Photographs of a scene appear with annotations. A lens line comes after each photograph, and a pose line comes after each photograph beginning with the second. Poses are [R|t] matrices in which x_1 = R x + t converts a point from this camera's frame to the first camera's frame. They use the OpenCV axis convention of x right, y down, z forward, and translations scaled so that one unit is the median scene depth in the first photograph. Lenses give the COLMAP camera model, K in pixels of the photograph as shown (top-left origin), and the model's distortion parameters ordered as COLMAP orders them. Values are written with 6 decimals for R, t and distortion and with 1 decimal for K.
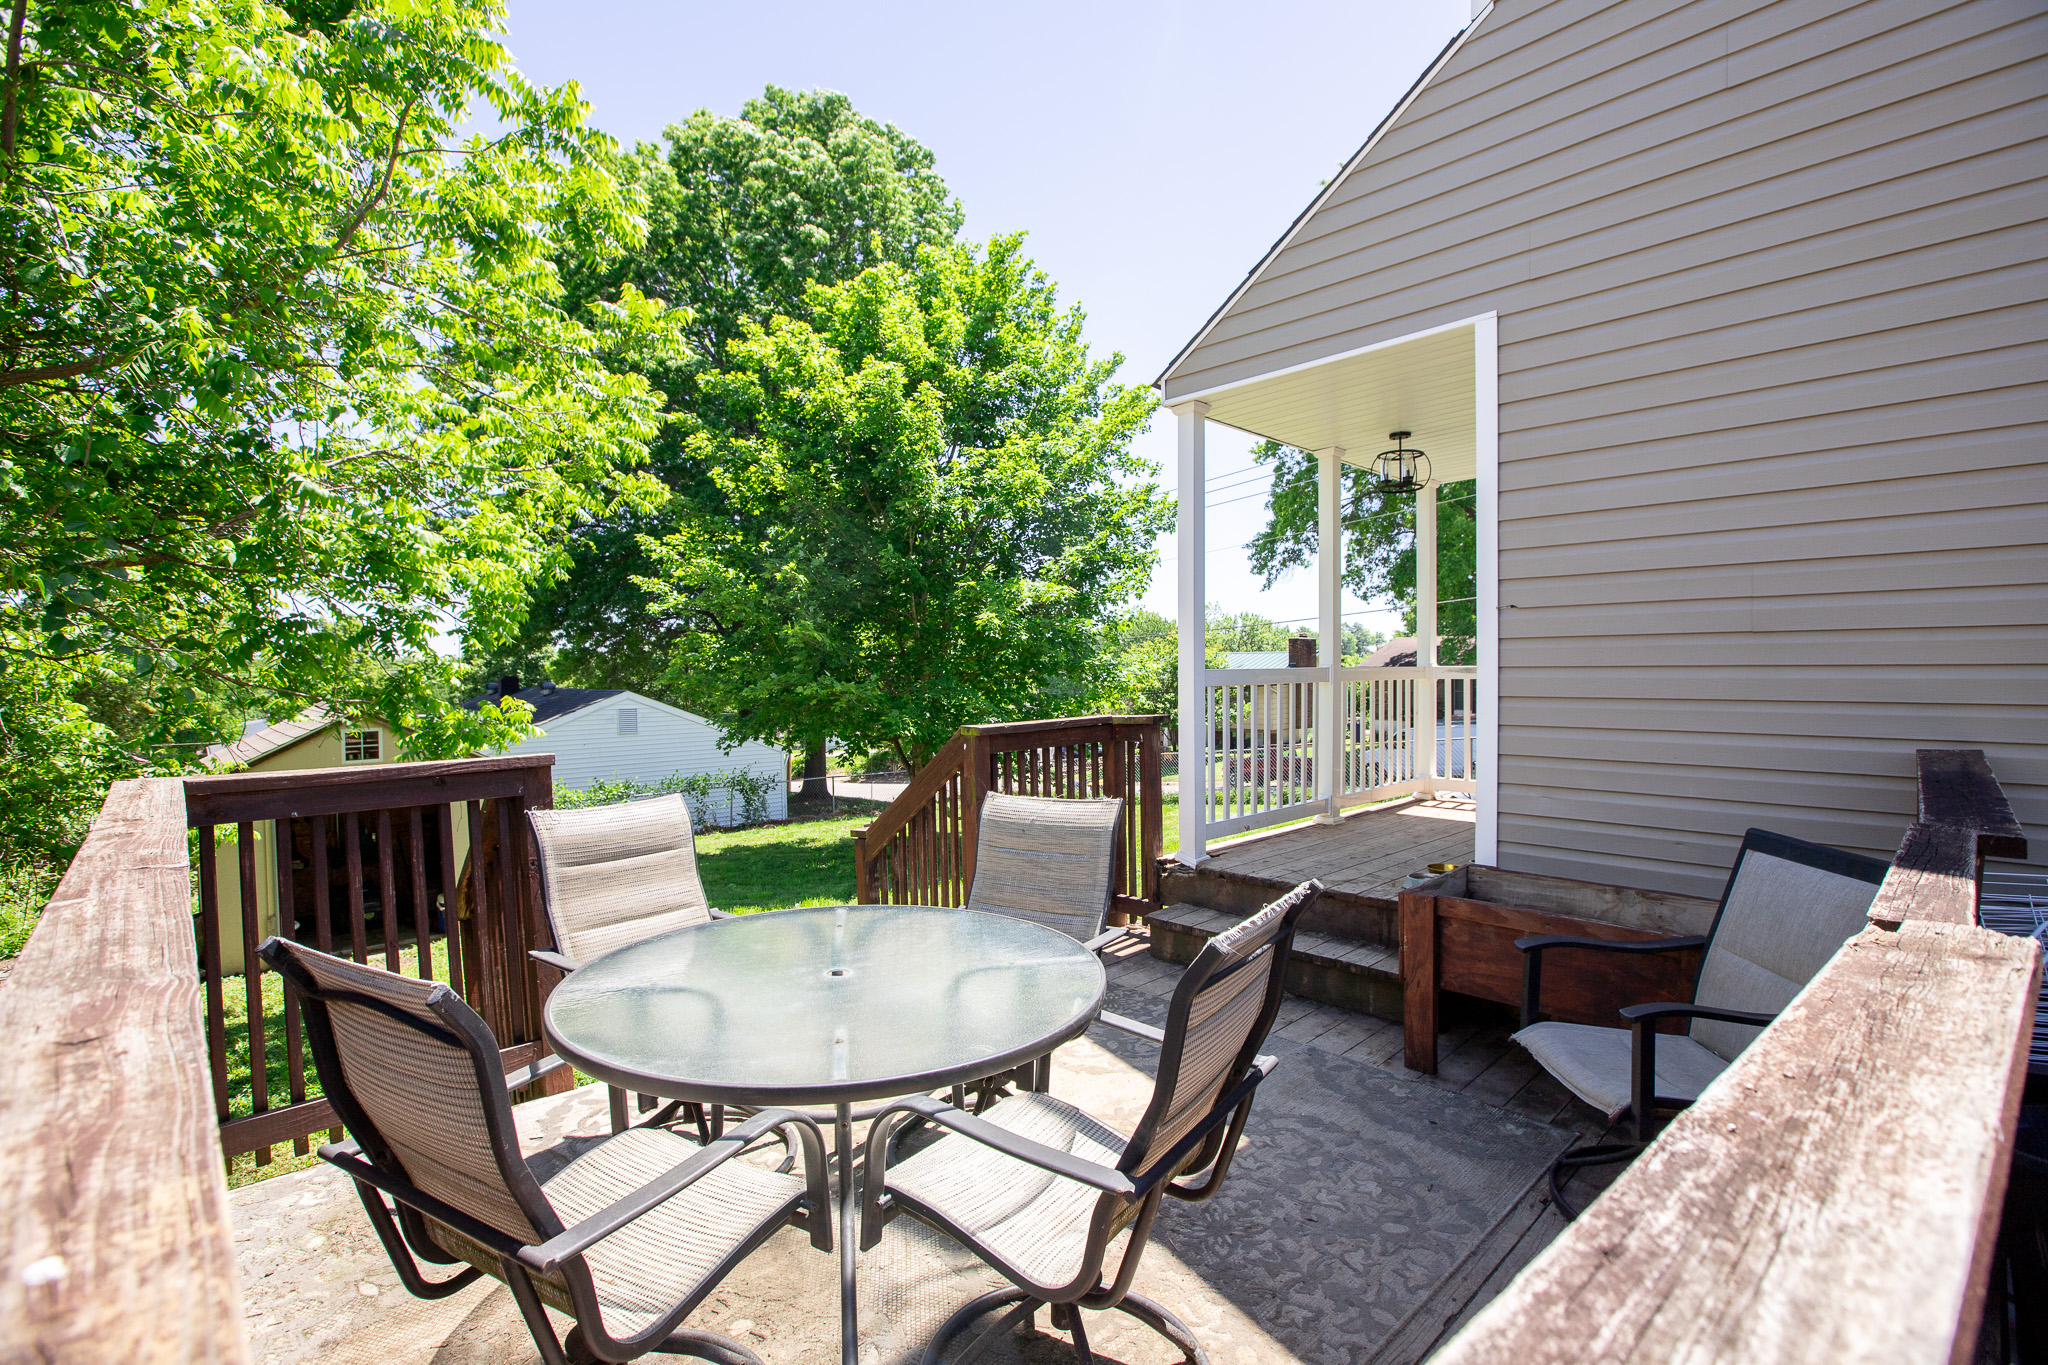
lens RADIAL K [[931.8, 0, 1024.0], [0, 931.8, 682.5], [0, 0, 1]] dist [-0.047672, 0.018820]
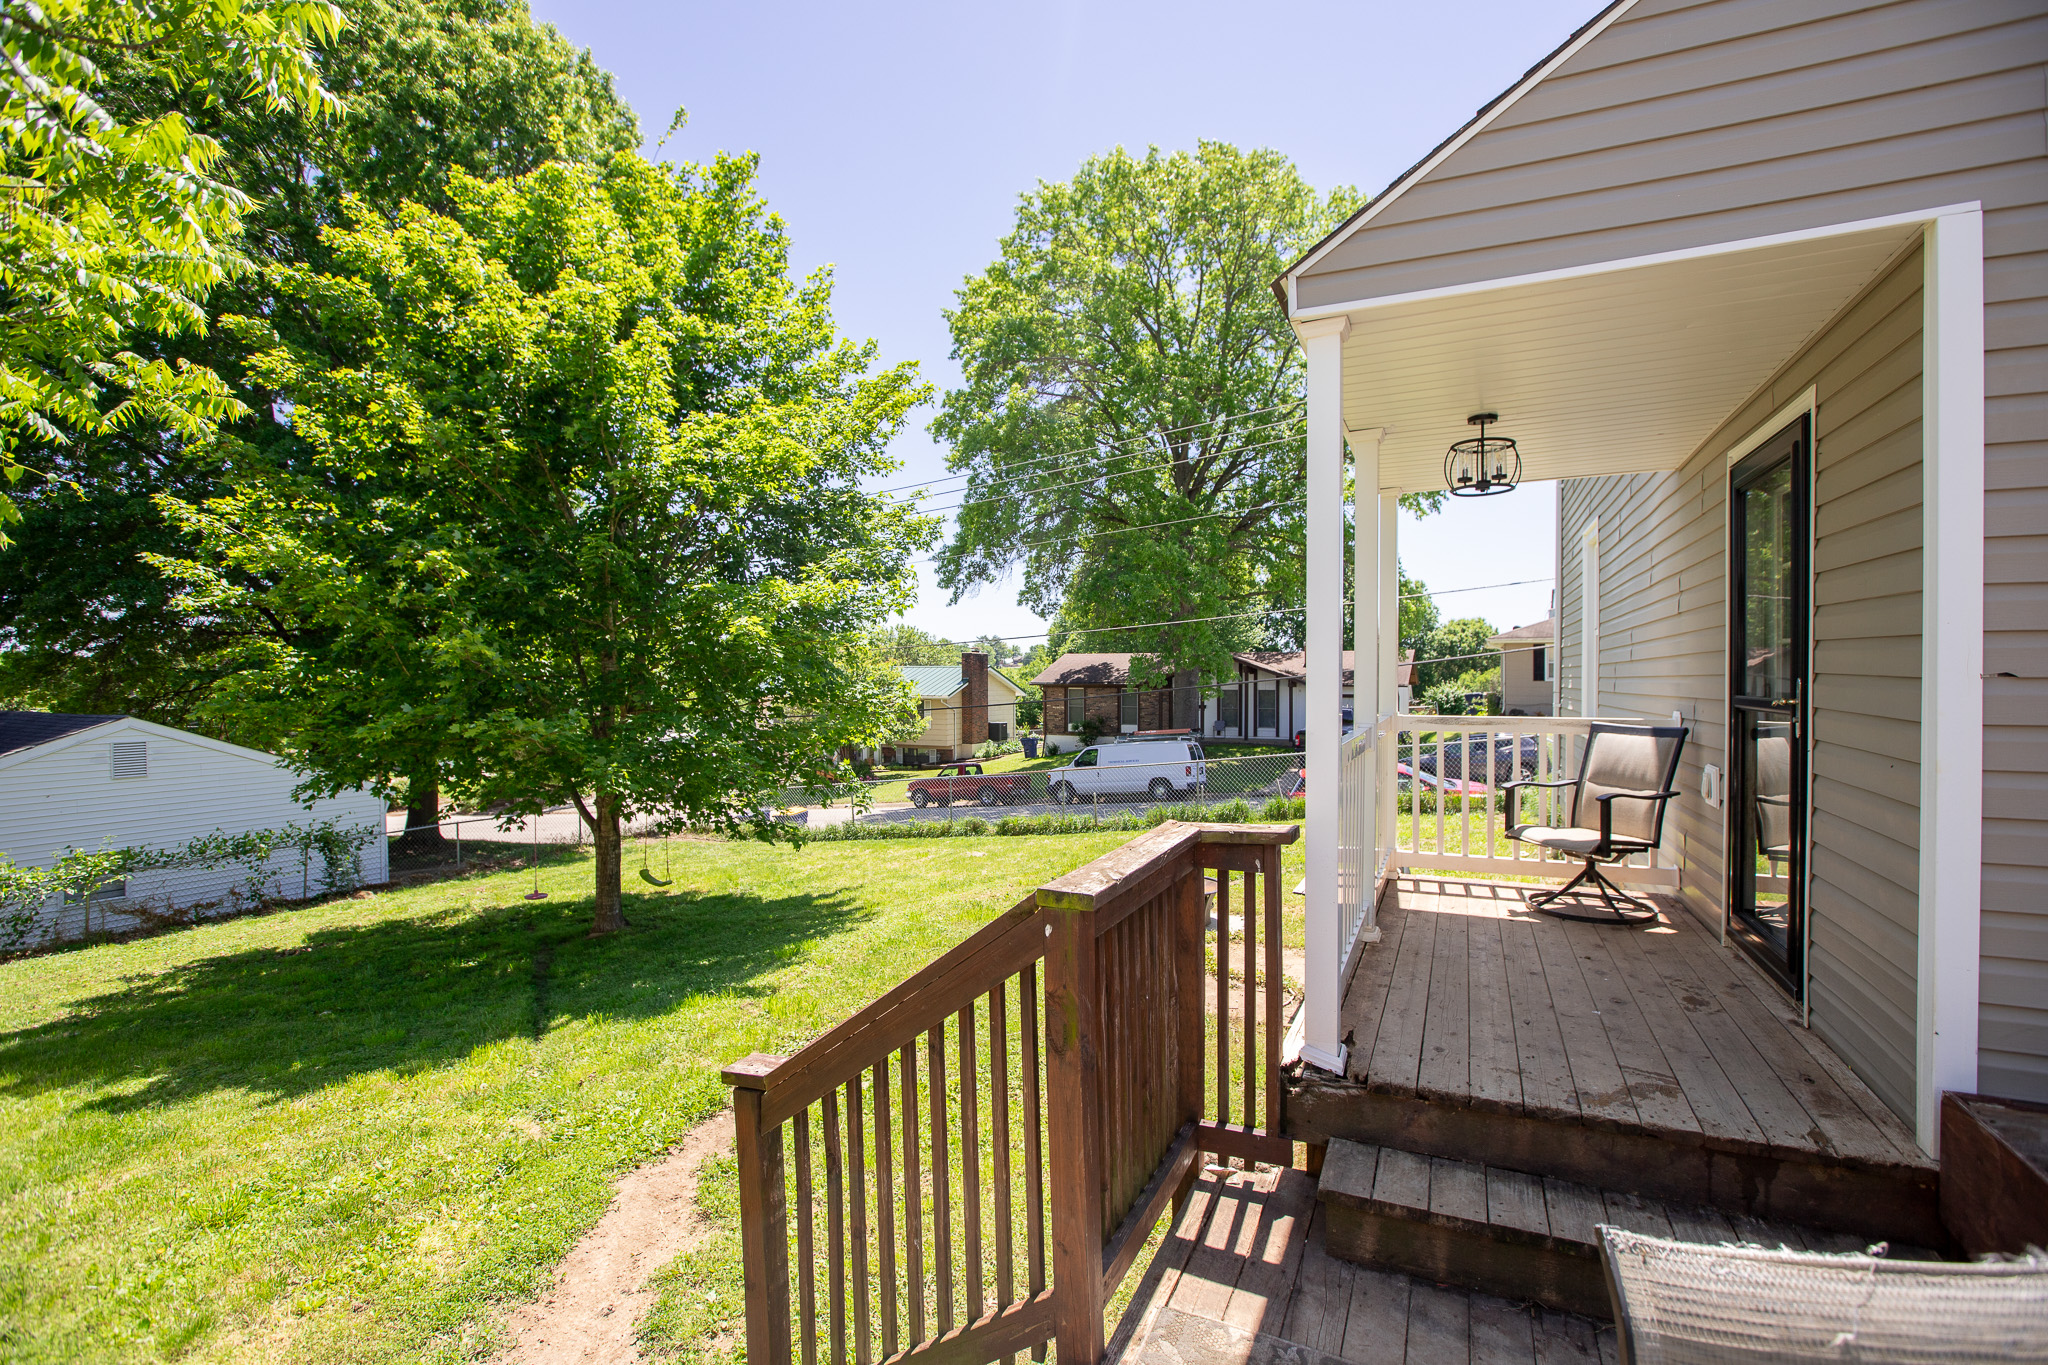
lens RADIAL K [[931.8, 0, 1024.0], [0, 931.8, 682.5], [0, 0, 1]] dist [-0.047672, 0.018820]
pose [[0.929605, 0.005612, 0.368515, -0.078660], [-0.001597, 0.999936, -0.011200, -0.017346], [-0.368554, 0.009823, 0.929554, 0.167792]]
